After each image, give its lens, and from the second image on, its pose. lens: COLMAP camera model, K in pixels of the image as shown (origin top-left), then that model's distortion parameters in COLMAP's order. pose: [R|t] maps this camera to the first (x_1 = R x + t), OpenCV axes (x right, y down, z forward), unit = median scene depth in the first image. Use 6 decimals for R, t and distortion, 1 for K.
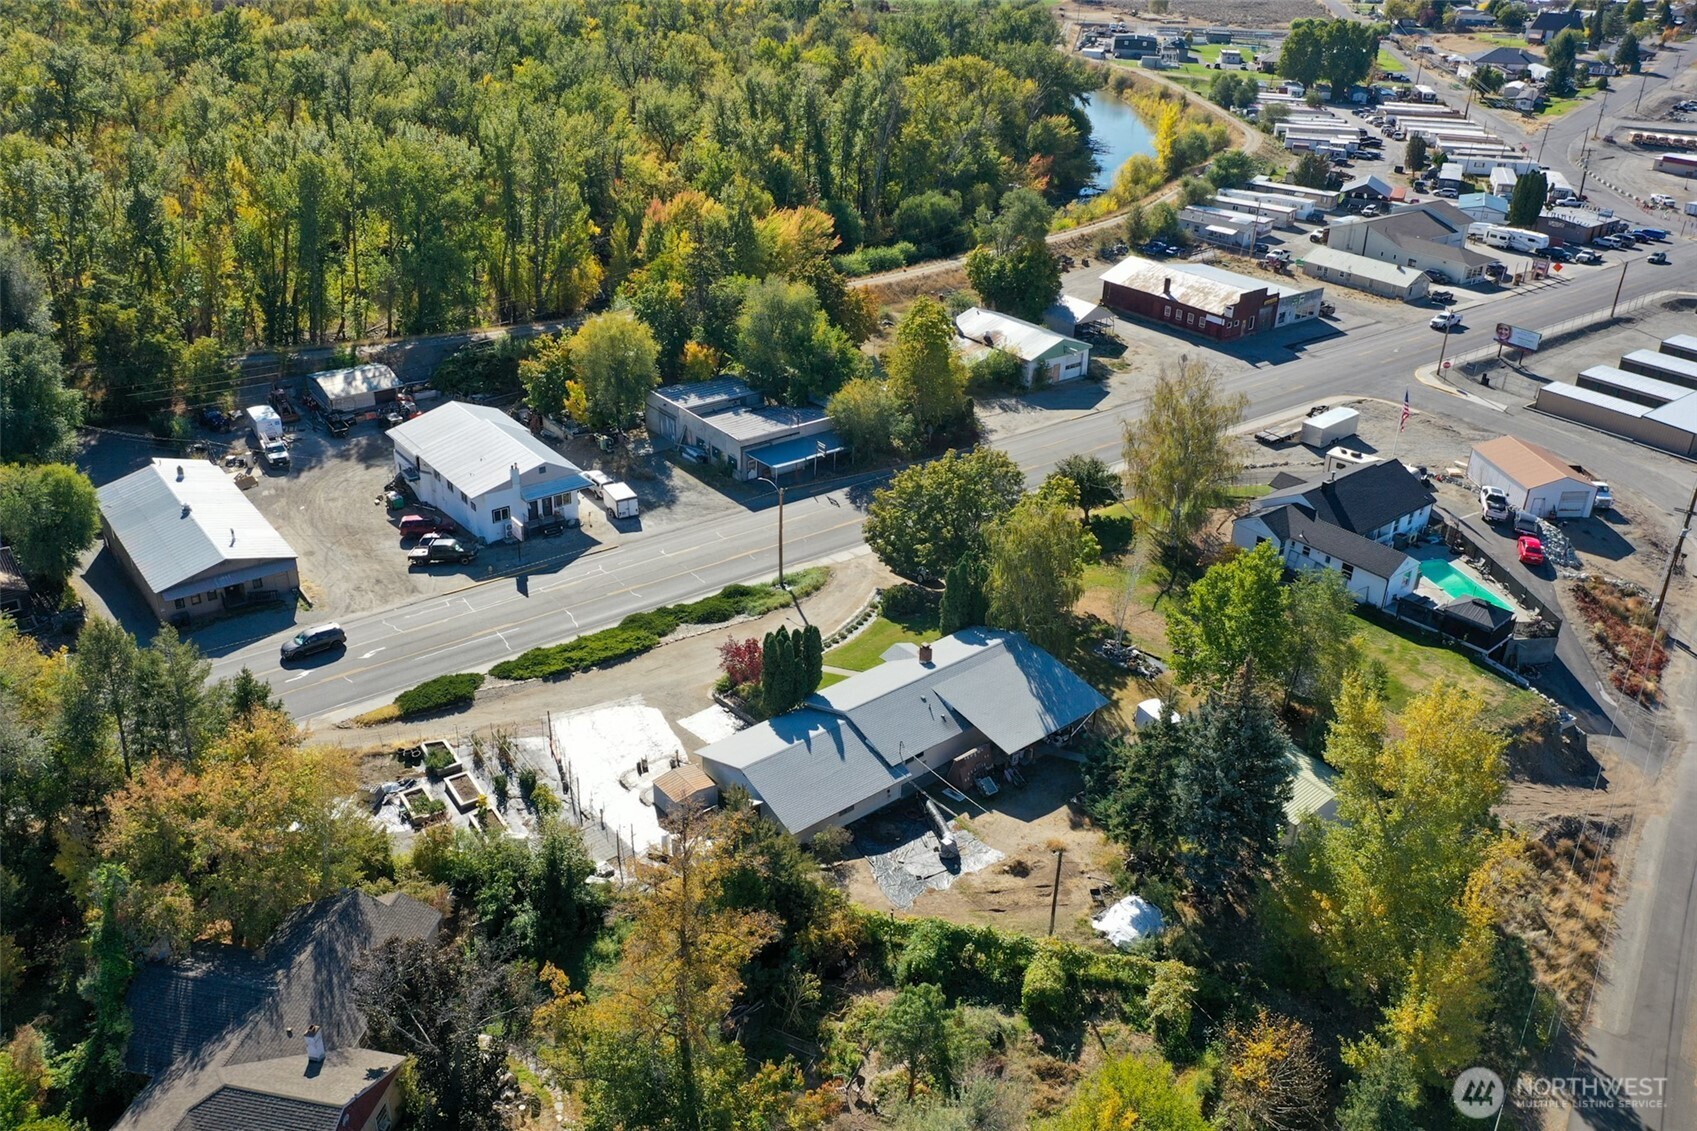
lens RADIAL K [[1356.2, 0, 871.7], [0, 1356.2, 517.5], [0, 0, 1]] dist [-0.000416, -0.003806]
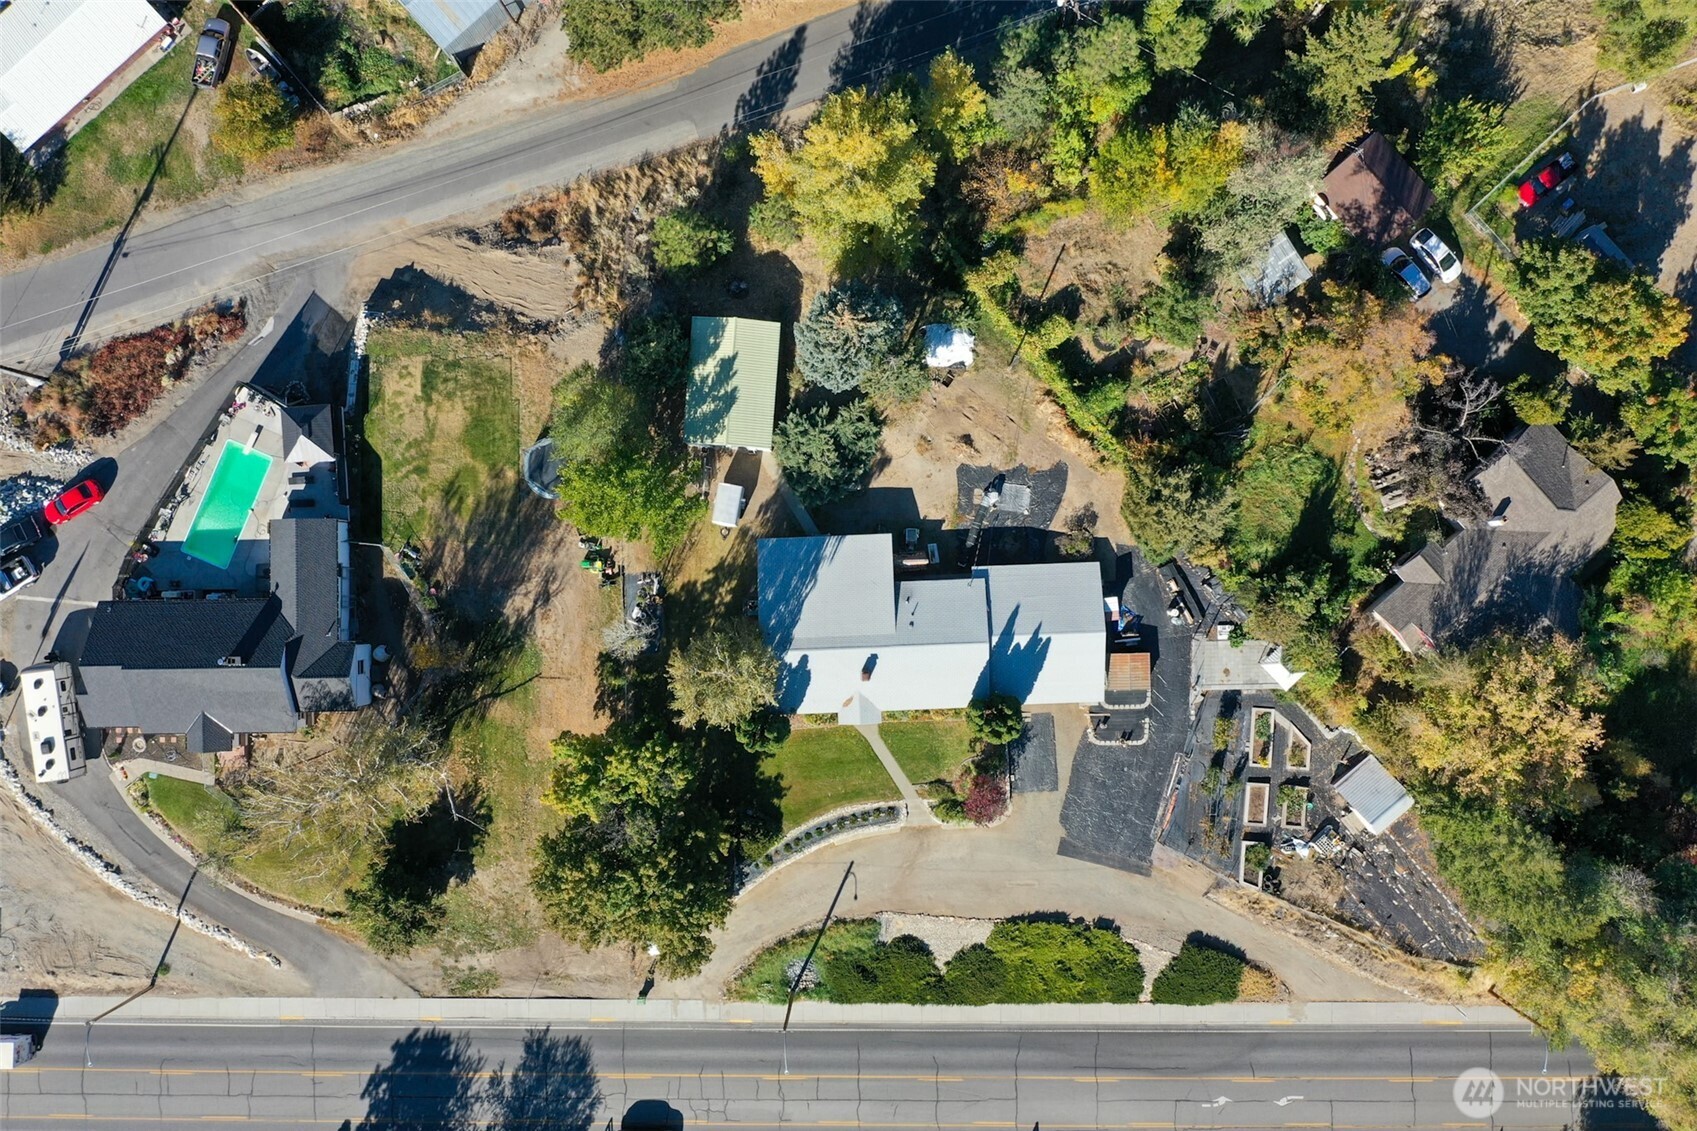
lens RADIAL K [[1325.7, 0, 848.5], [0, 1325.7, 565.5], [0, 0, 1]] dist [0.000221, -0.004731]
pose [[-0.778413, -0.627667, -0.010353, 0.124208], [0.265034, -0.343547, 0.900962, -0.867885], [-0.569061, 0.698577, 0.433775, 0.544412]]
